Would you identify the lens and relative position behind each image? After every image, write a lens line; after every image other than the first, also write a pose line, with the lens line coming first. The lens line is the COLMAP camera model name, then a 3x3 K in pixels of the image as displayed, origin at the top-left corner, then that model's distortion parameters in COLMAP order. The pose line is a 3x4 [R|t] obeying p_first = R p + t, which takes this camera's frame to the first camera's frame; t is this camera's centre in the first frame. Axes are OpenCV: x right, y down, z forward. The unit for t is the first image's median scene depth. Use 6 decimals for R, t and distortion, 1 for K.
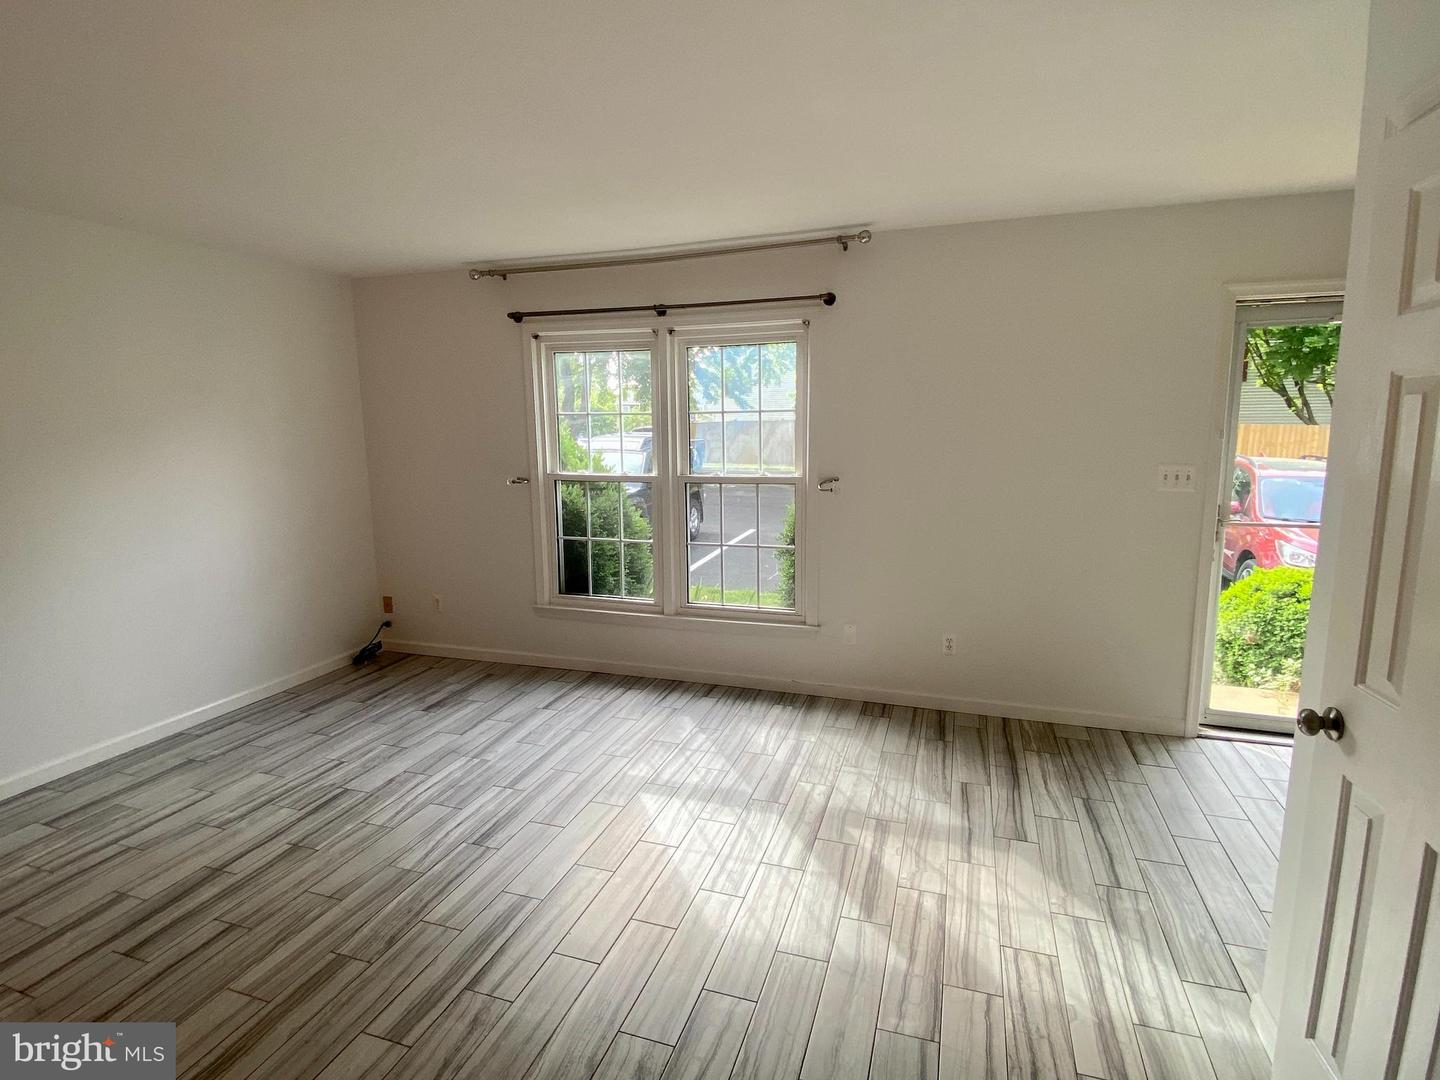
lens RADIAL K [[736.2, 0, 711.4], [0, 736.2, 539.2], [0, 0, 1]] dist [0.087595, -0.097098]
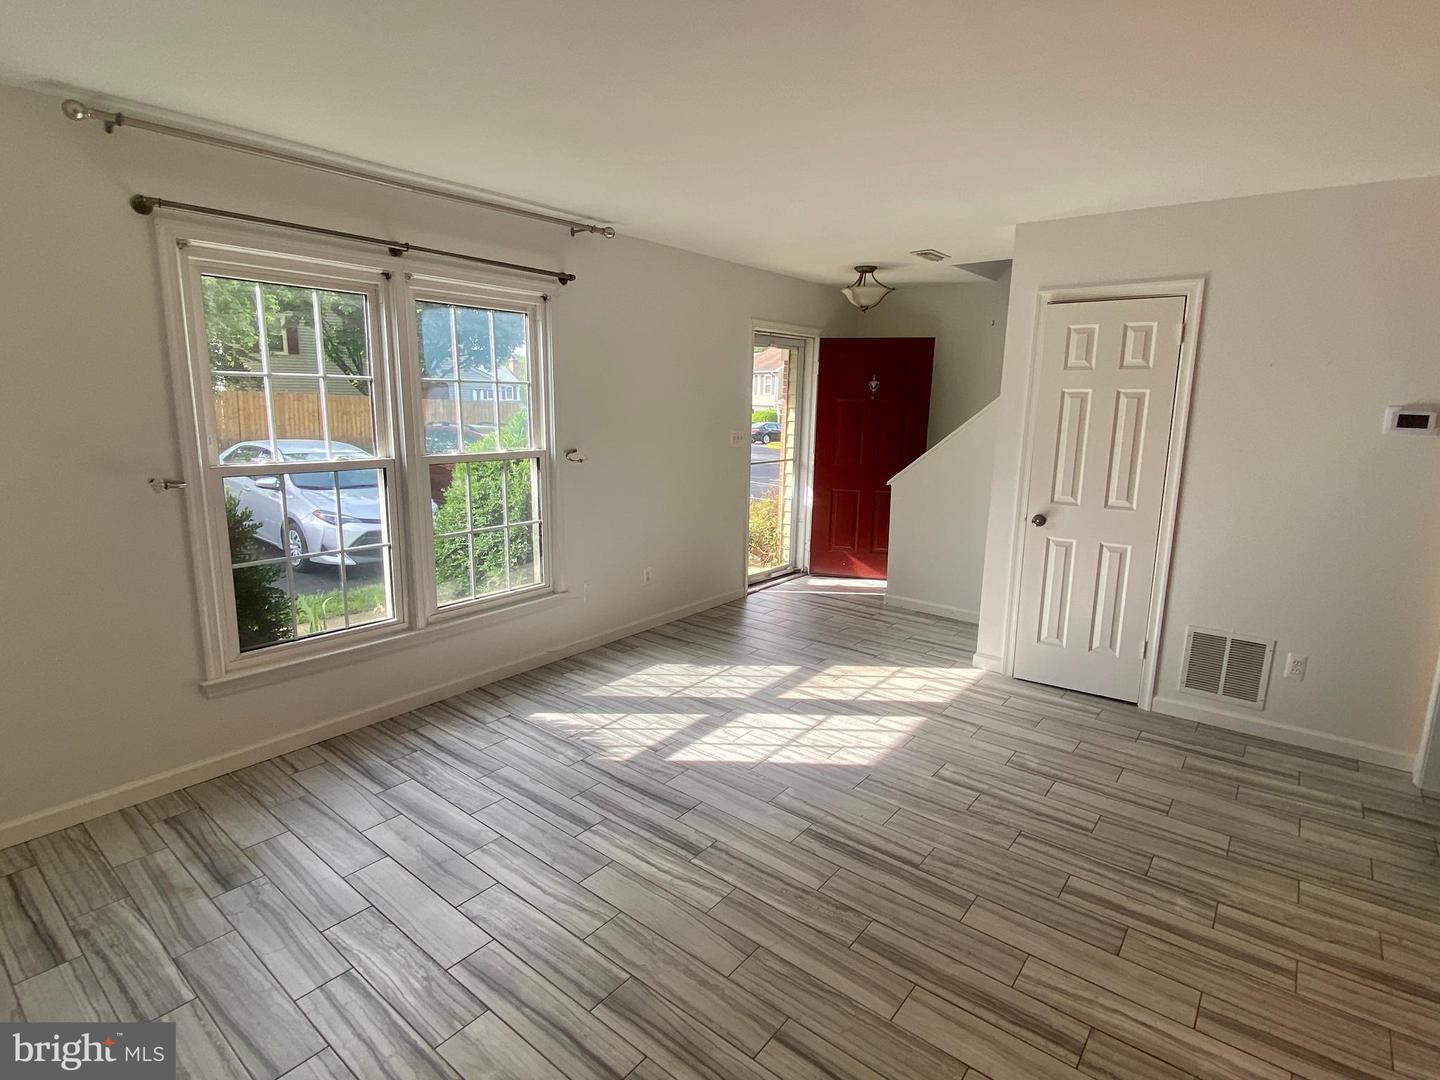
lens RADIAL K [[736.2, 0, 711.4], [0, 736.2, 539.2], [0, 0, 1]] dist [0.087595, -0.097098]
pose [[0.336637, -0.161990, 0.927596, -0.810448], [0.127544, 0.983857, 0.125528, -0.066014], [-0.932957, 0.076052, 0.351864, 0.462461]]
